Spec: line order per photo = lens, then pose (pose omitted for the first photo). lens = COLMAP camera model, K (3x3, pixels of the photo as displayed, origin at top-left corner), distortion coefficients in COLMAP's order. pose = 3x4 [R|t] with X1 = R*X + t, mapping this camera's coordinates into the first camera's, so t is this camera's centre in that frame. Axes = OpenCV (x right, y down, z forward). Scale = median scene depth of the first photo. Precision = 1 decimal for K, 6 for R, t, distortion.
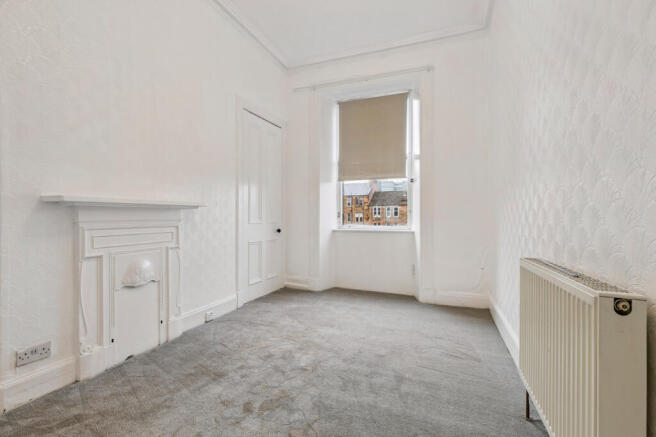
lens RADIAL K [[295.6, 0, 329.7], [0, 295.6, 215.4], [0, 0, 1]] dist [-0.001439, -0.000412]
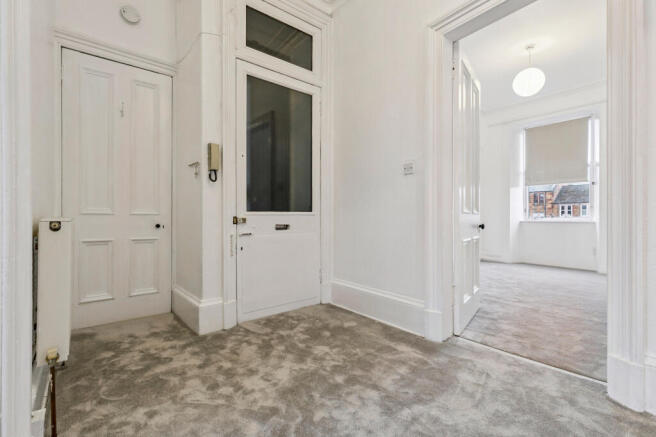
lens RADIAL K [[295.6, 0, 329.7], [0, 295.6, 215.4], [0, 0, 1]] dist [-0.001439, -0.000412]
pose [[0.869160, -0.001038, -0.494530, -0.088962], [0.000460, 0.999999, -0.001291, 0.025410], [0.494531, 0.000894, 0.869159, -0.713531]]
